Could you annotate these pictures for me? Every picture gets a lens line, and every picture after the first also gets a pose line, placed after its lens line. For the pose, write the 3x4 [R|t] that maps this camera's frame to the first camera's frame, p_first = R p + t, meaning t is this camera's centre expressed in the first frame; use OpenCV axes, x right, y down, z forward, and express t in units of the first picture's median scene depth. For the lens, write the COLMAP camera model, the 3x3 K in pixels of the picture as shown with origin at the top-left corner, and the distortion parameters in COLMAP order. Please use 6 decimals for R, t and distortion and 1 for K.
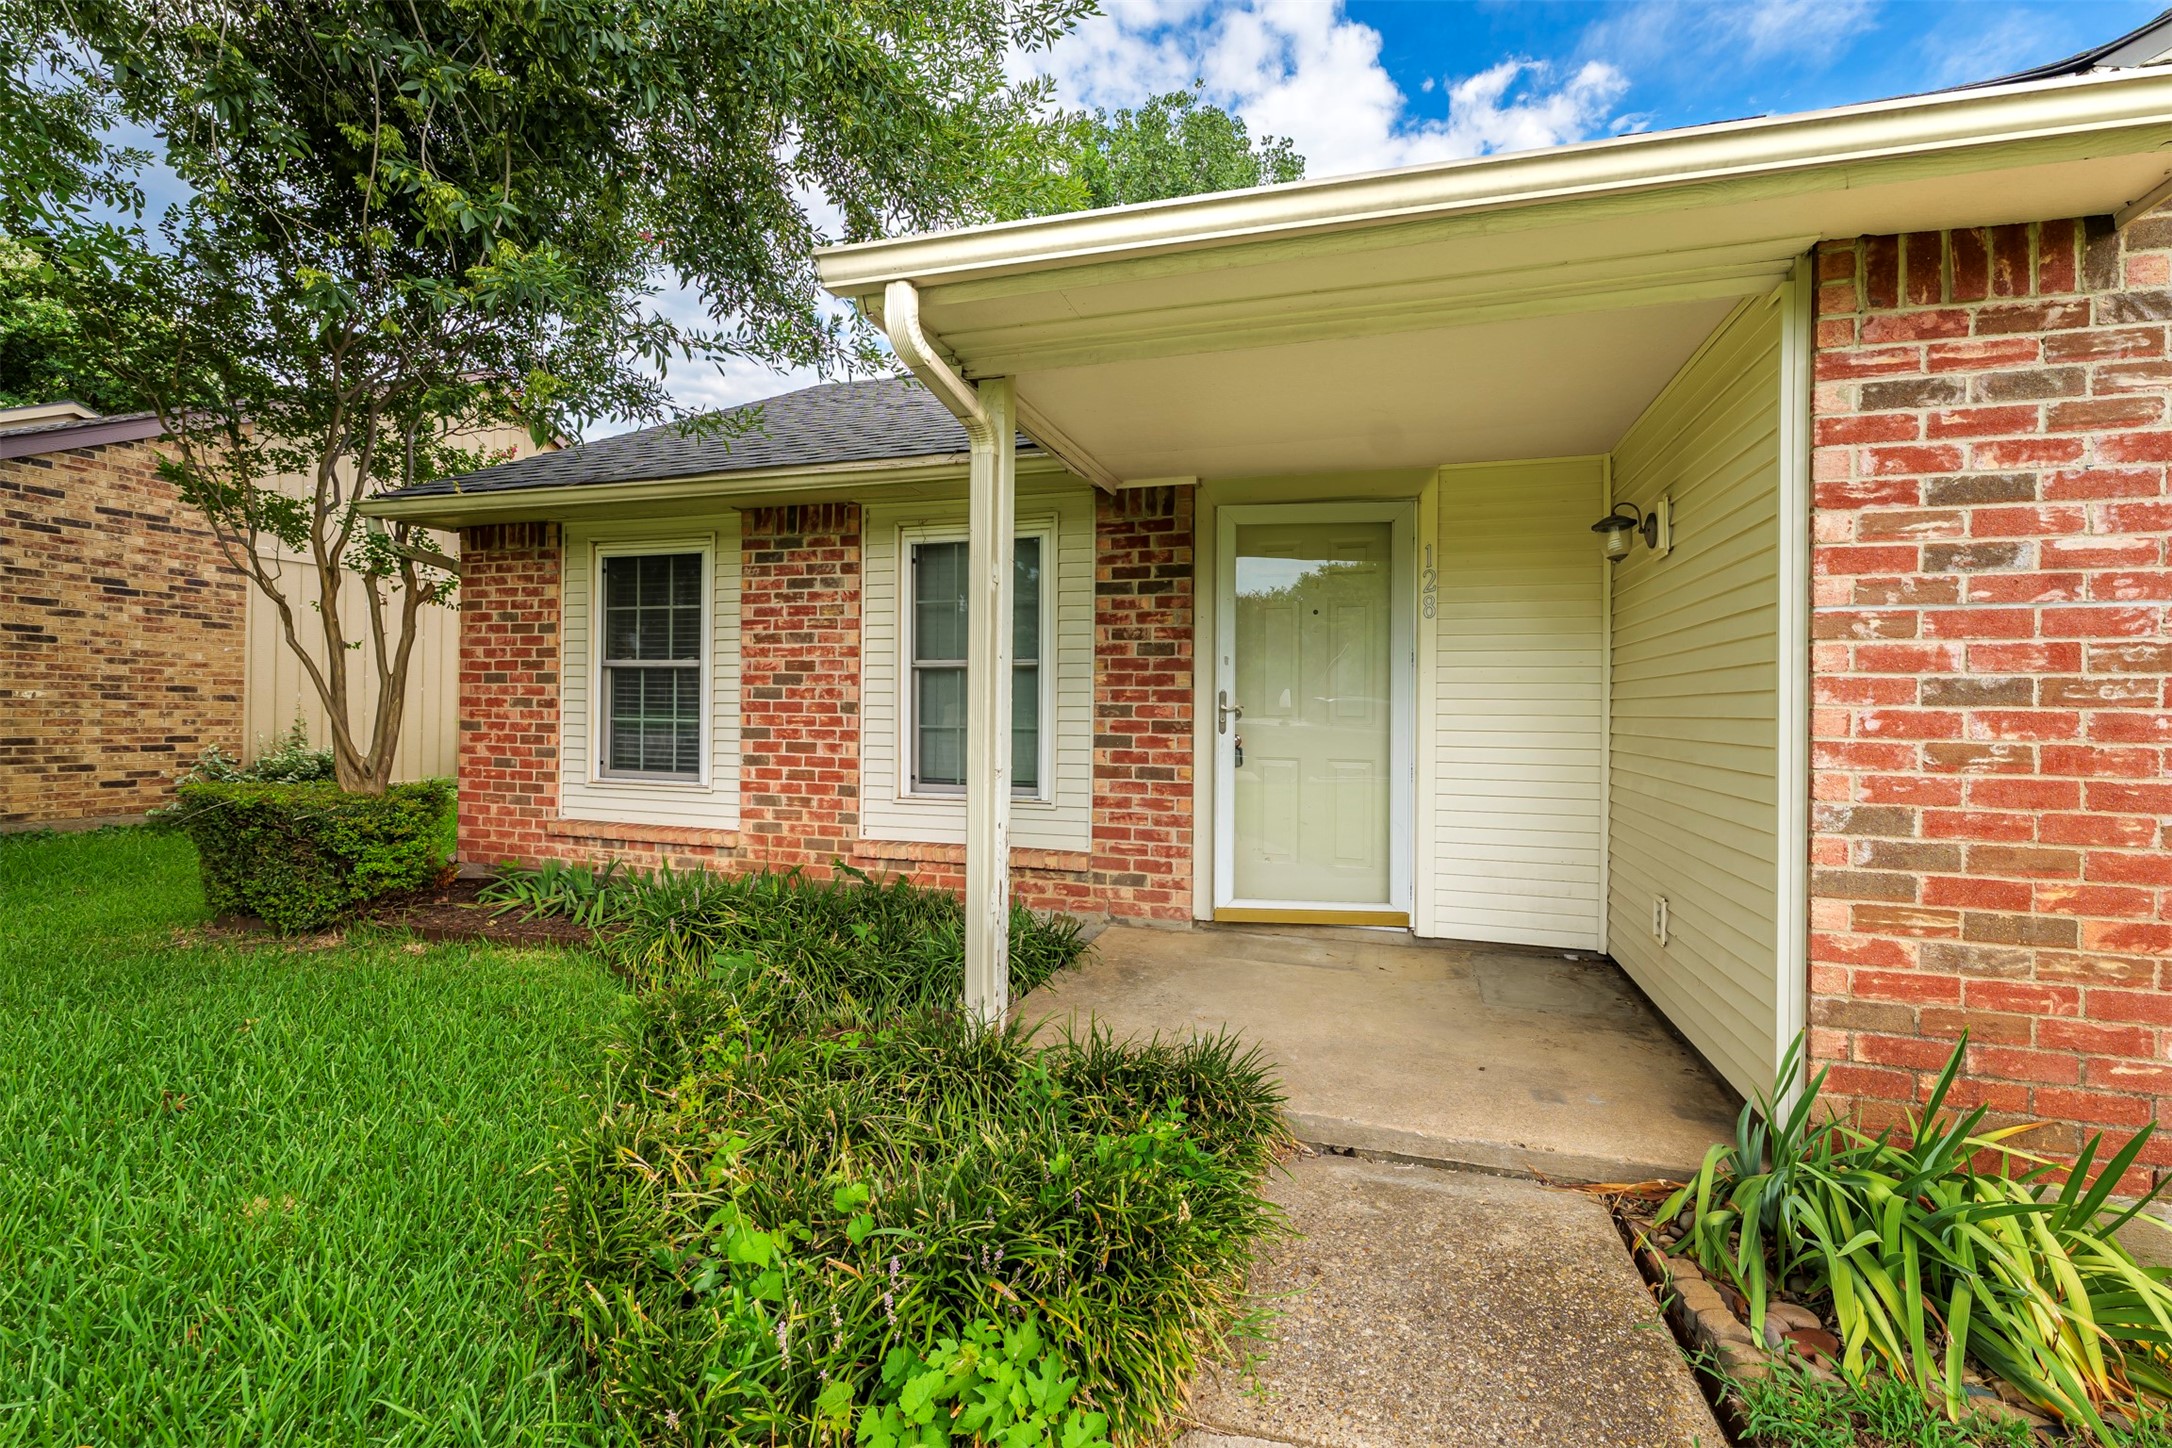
lens RADIAL K [[923.5, 0, 1103.0], [0, 923.5, 707.6], [0, 0, 1]] dist [0.004660, 0.000569]
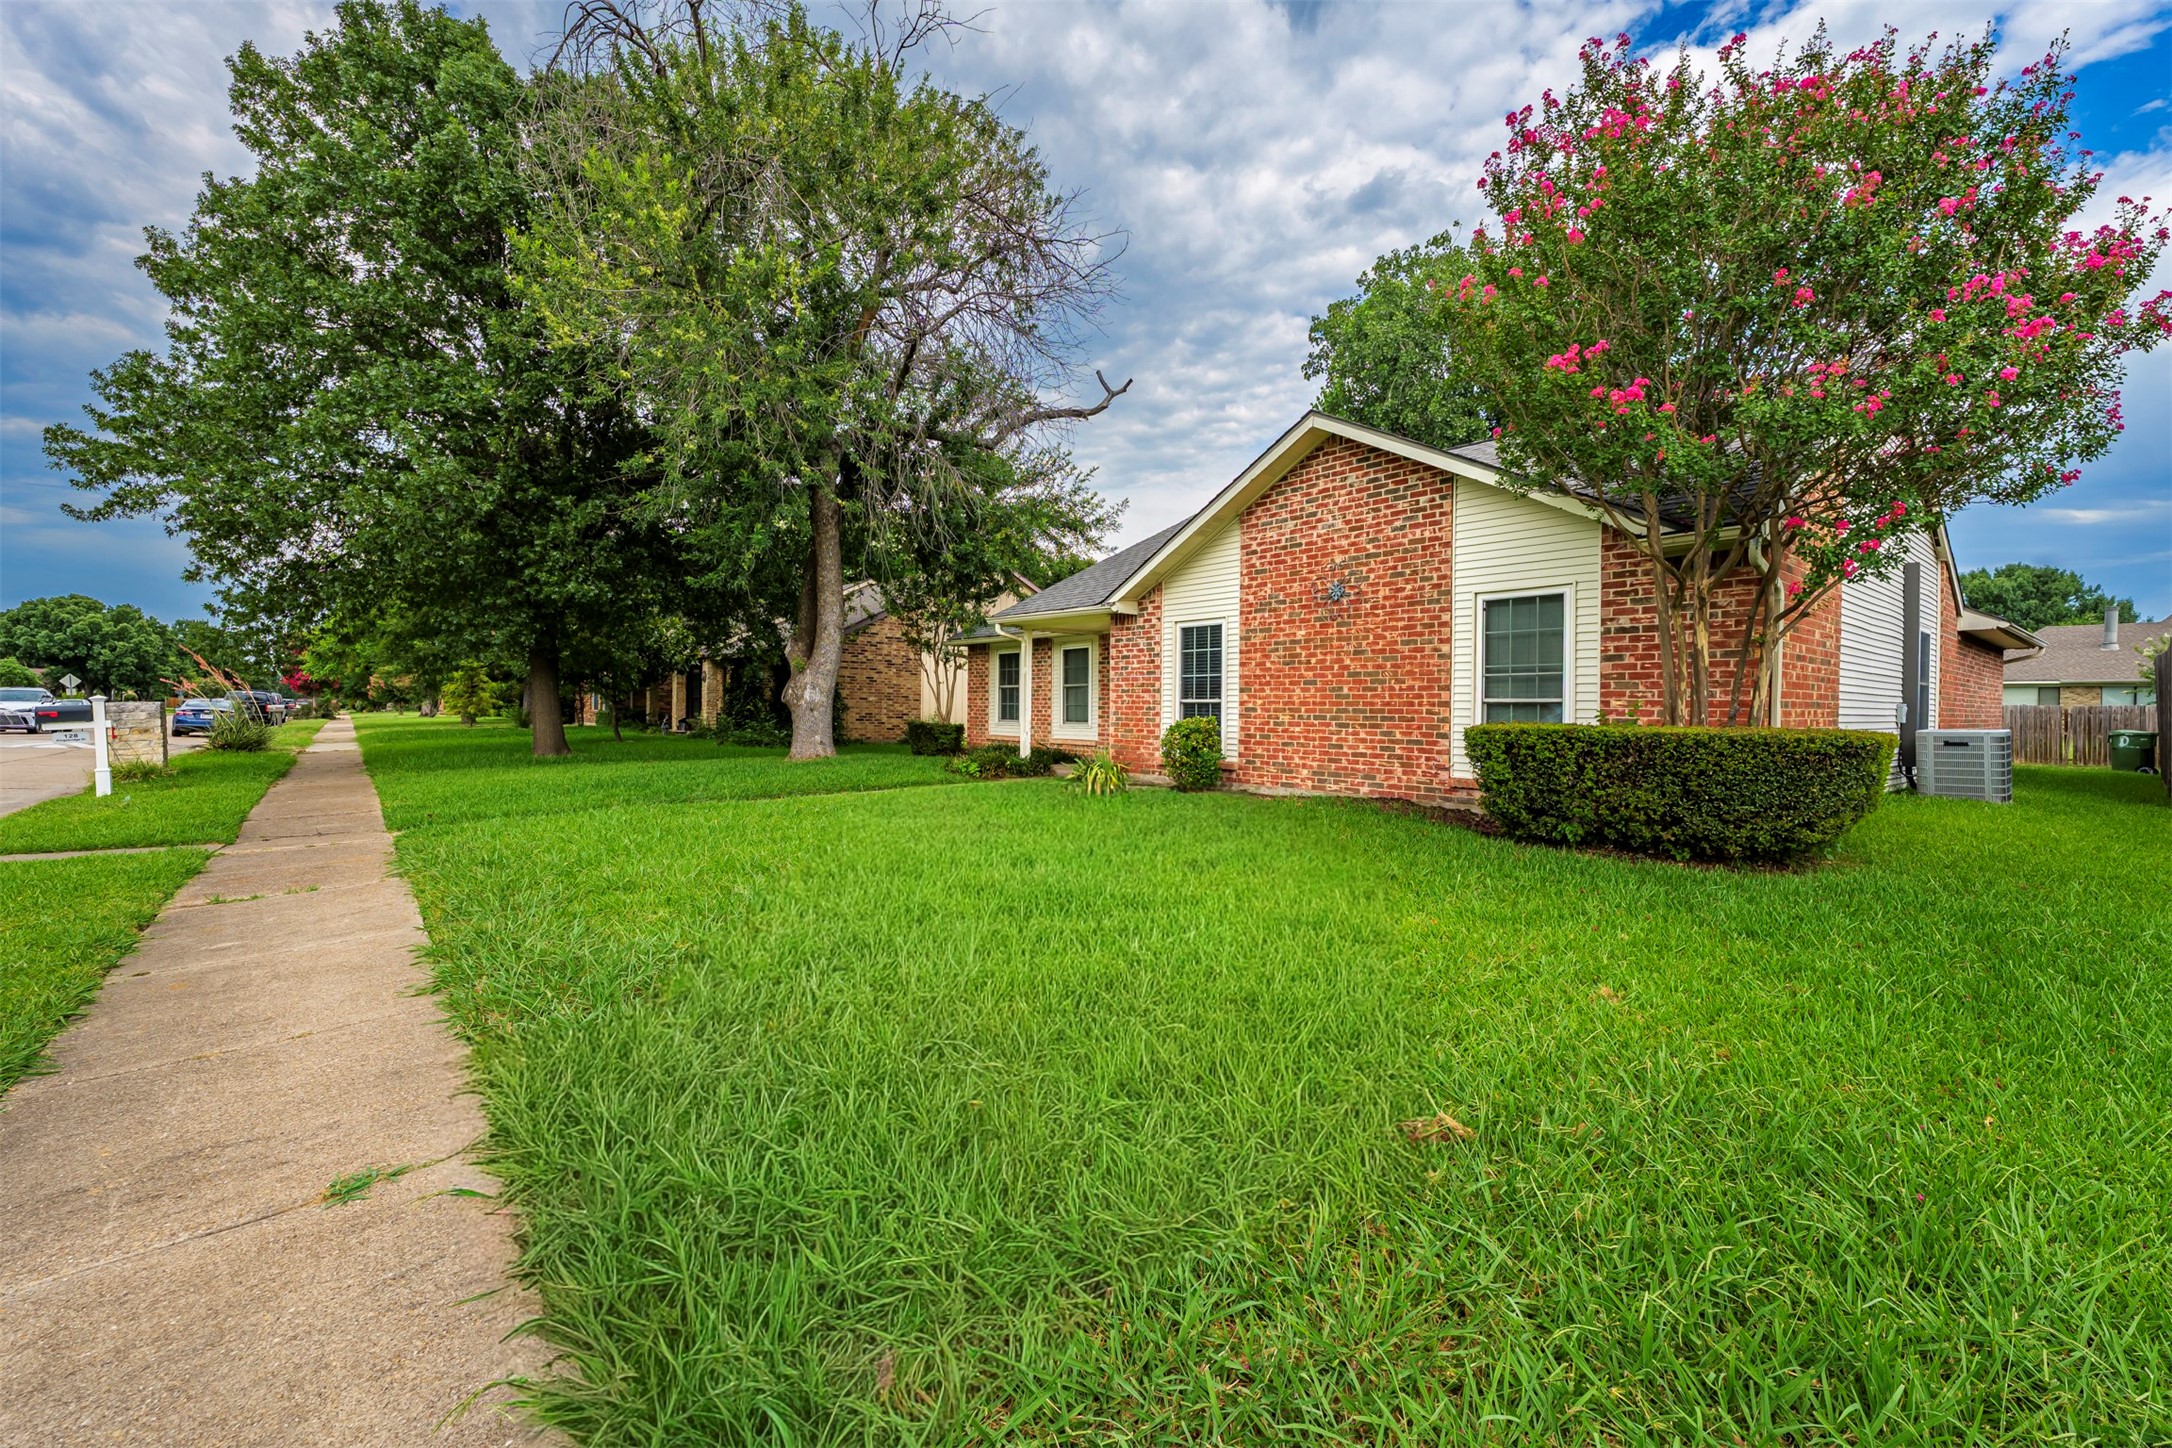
lens RADIAL K [[923.5, 0, 1082.0], [0, 923.5, 722.9], [0, 0, 1]] dist [0.004660, 0.000569]
pose [[0.831638, 0.003134, -0.555309, 1.516847], [0.002937, 0.999945, 0.010041, 0.047659], [0.555310, -0.009982, 0.831583, -1.553755]]
